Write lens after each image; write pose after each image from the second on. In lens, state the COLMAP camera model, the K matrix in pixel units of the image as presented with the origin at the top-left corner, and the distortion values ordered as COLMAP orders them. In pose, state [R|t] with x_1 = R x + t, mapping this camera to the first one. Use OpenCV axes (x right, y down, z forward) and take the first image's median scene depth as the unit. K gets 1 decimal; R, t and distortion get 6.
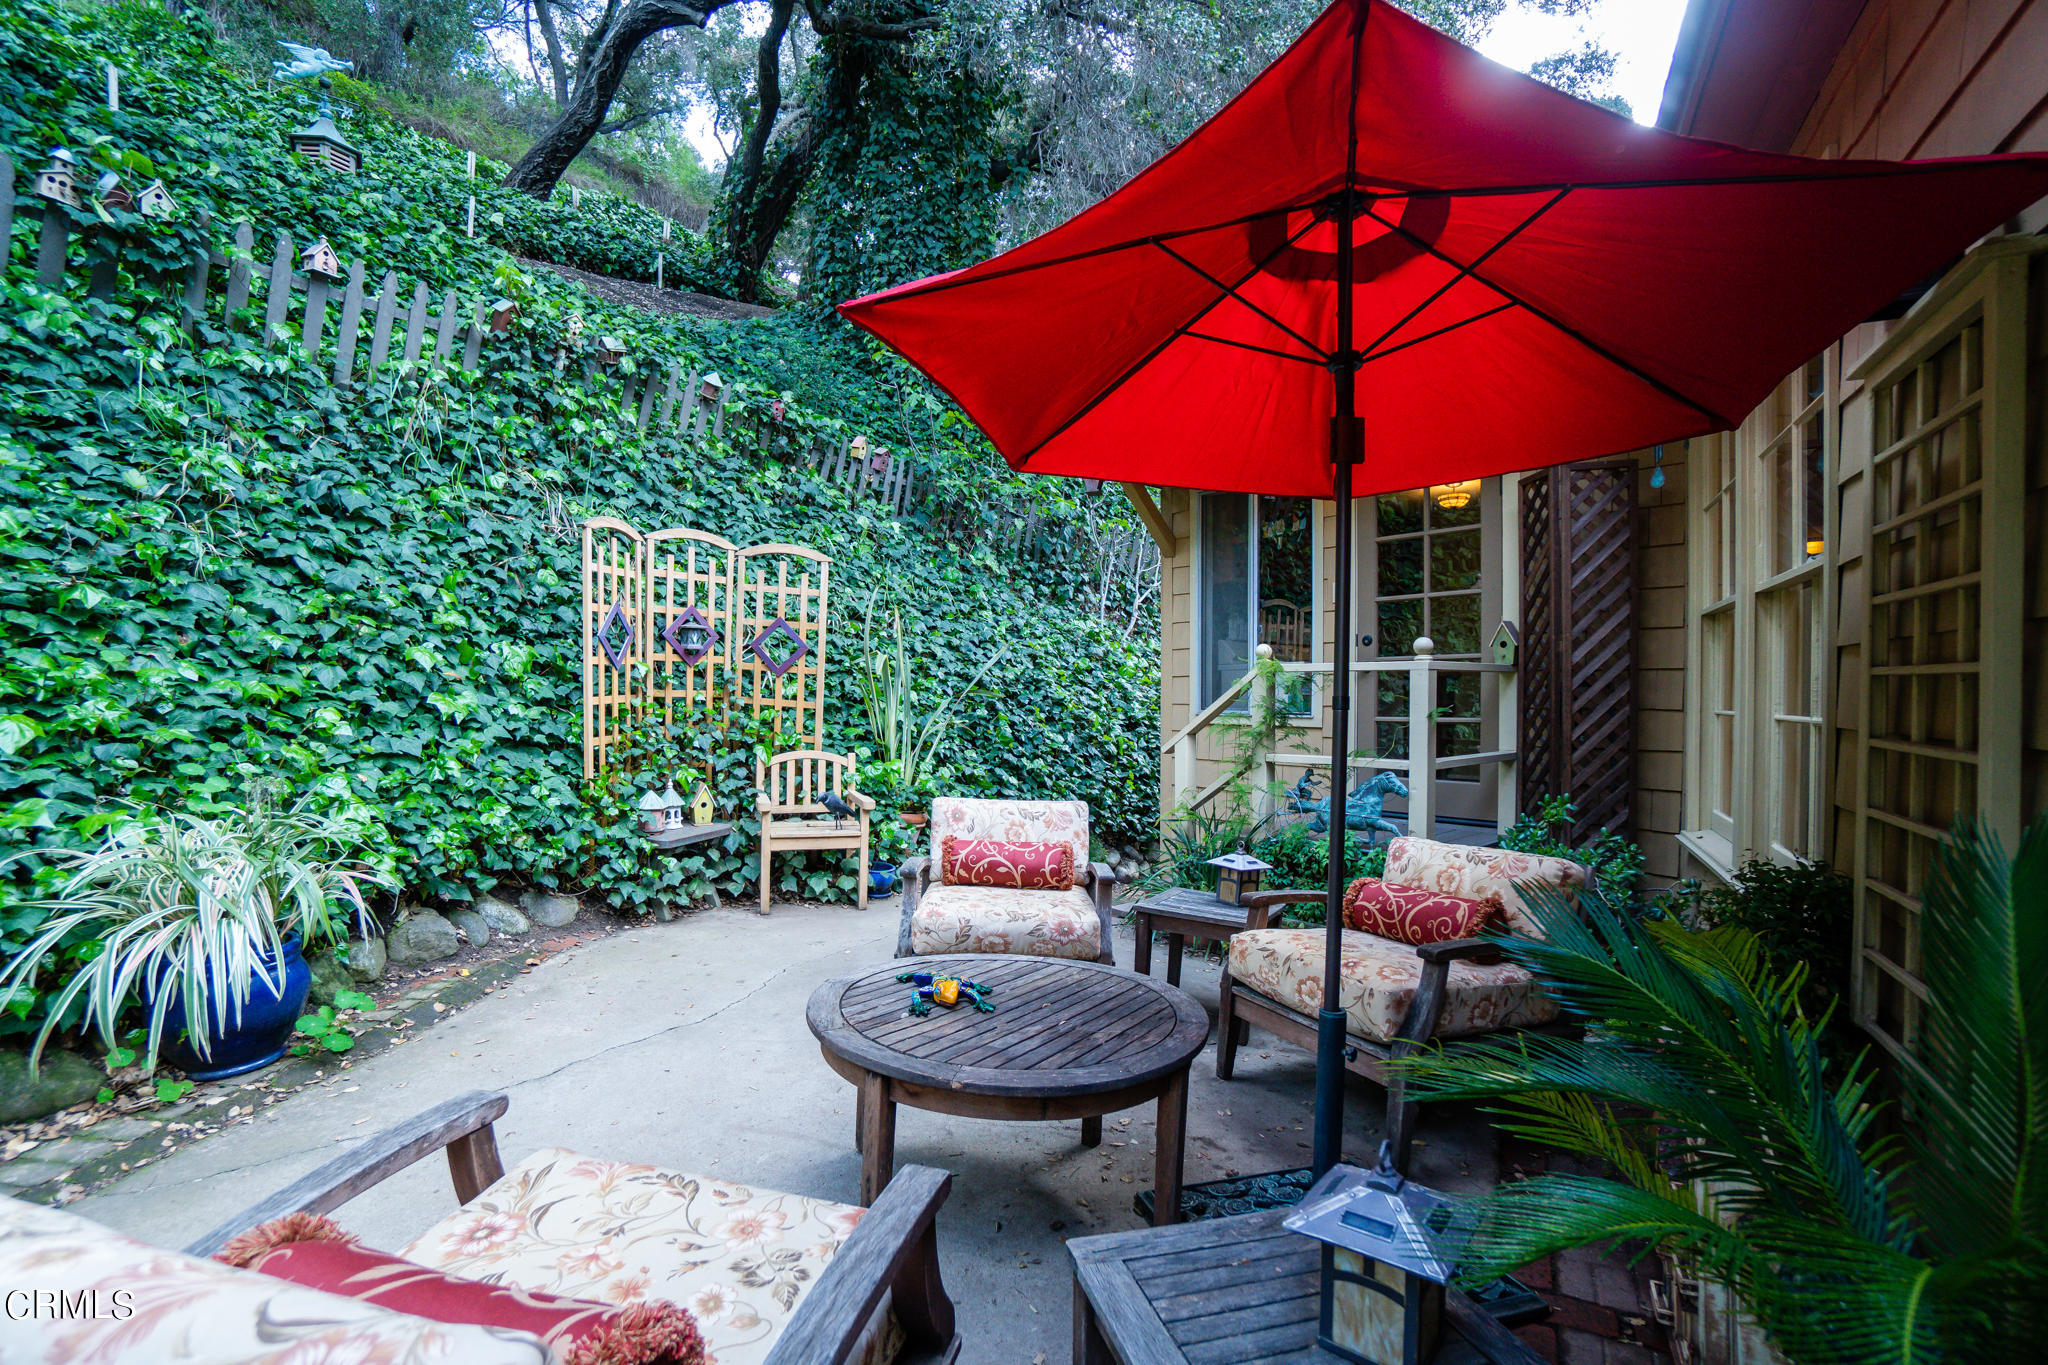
lens RADIAL K [[932.6, 0, 1023.9], [0, 932.6, 690.7], [0, 0, 1]] dist [-0.054605, 0.017047]
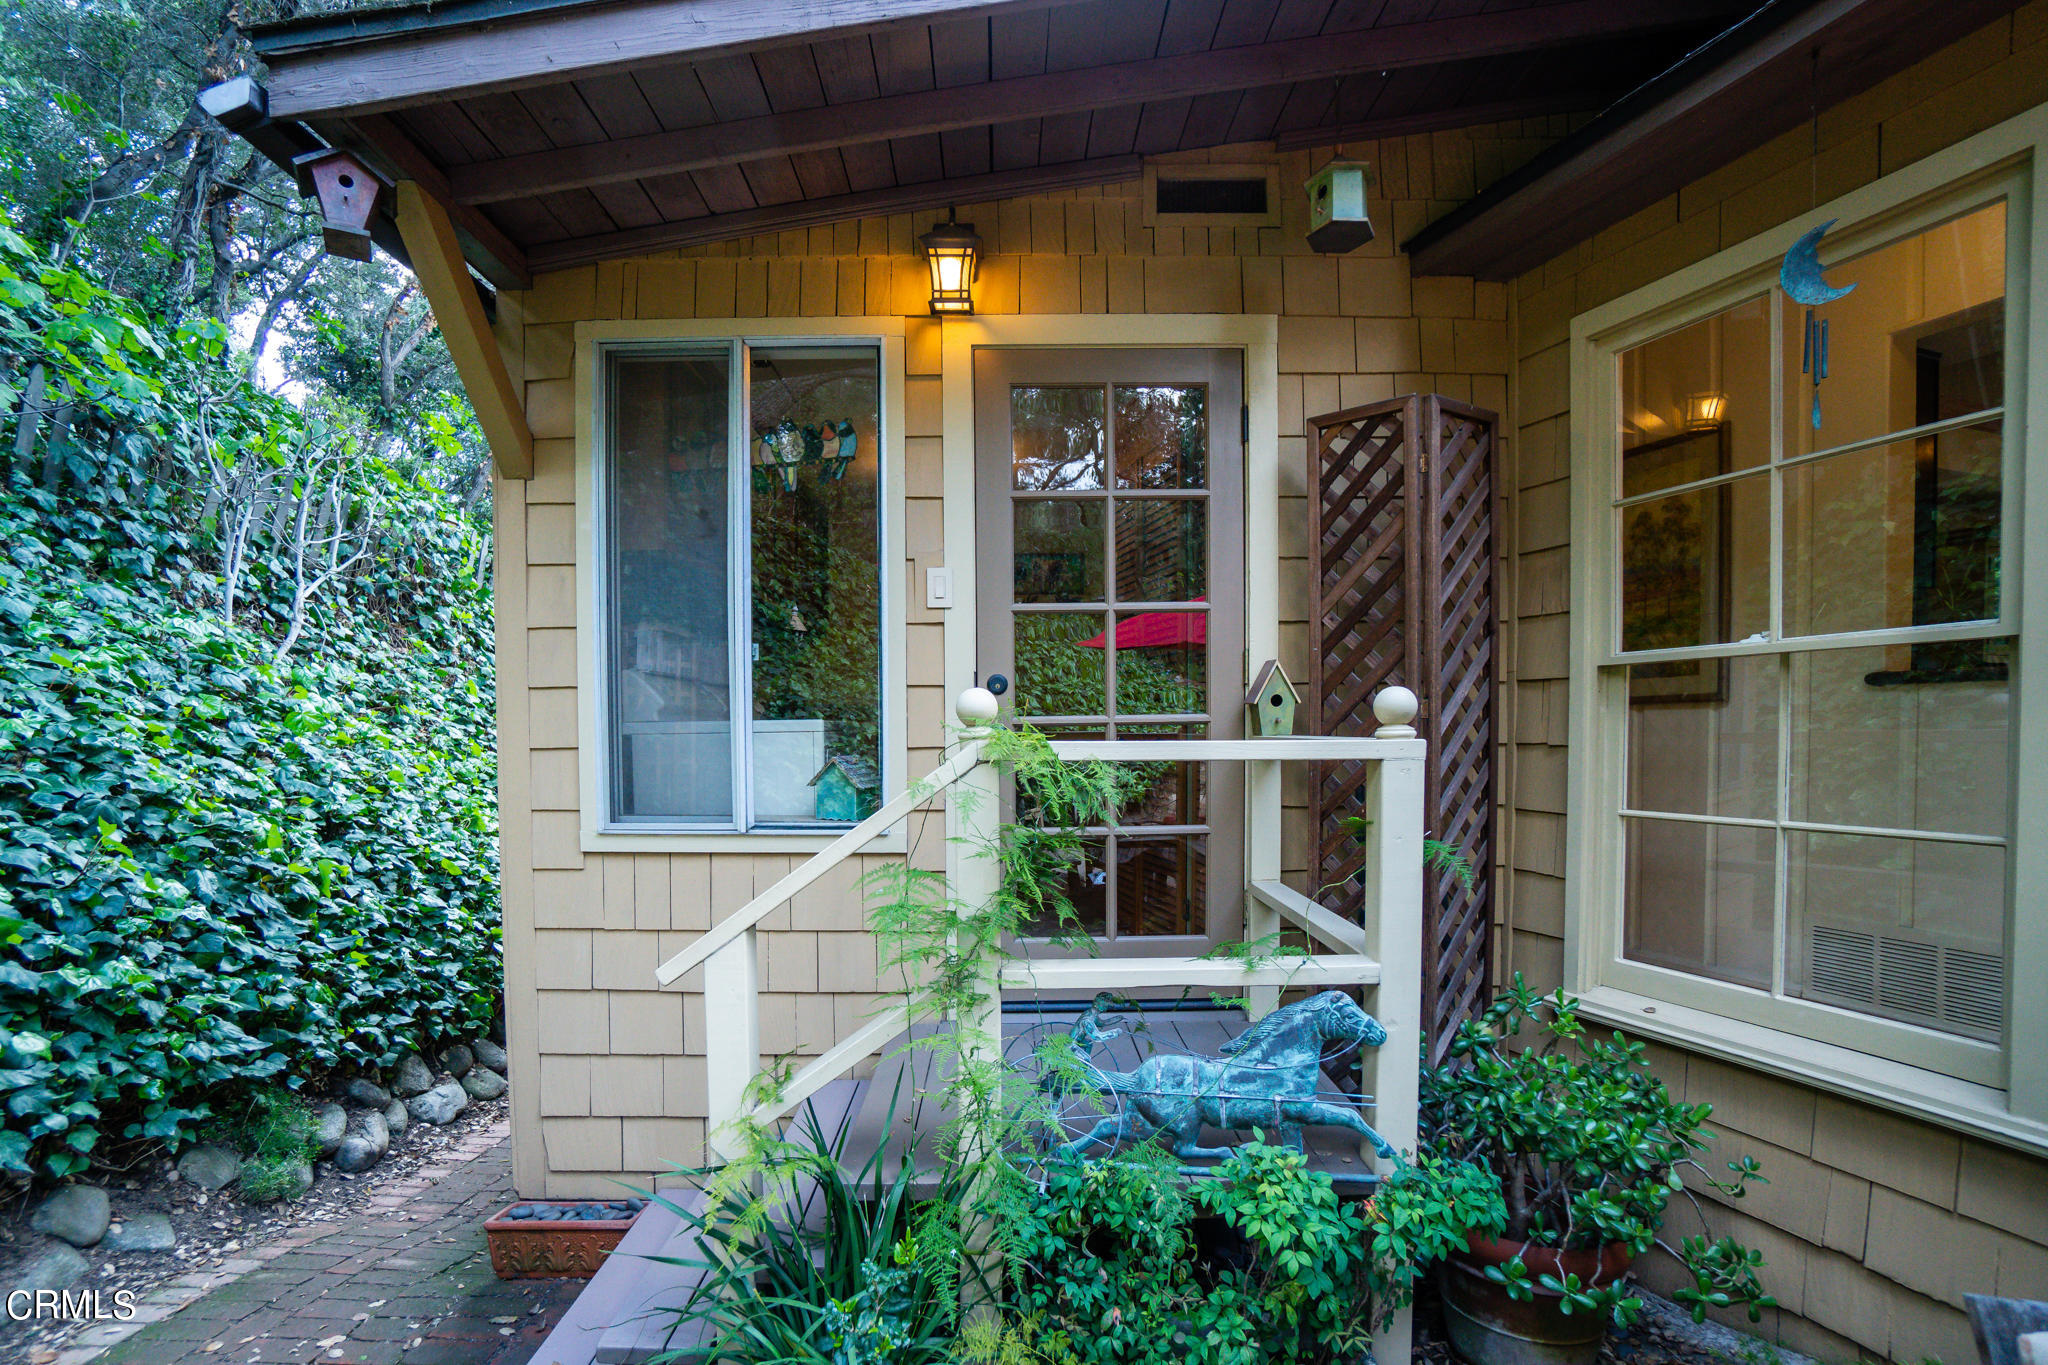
lens RADIAL K [[932.6, 0, 1015.8], [0, 932.6, 761.6], [0, 0, 1]] dist [-0.054605, 0.017047]
pose [[0.655075, -0.026511, 0.755099, -0.016398], [0.000368, 0.999395, 0.034768, -0.018378], [-0.755564, -0.022498, 0.654688, 0.407384]]
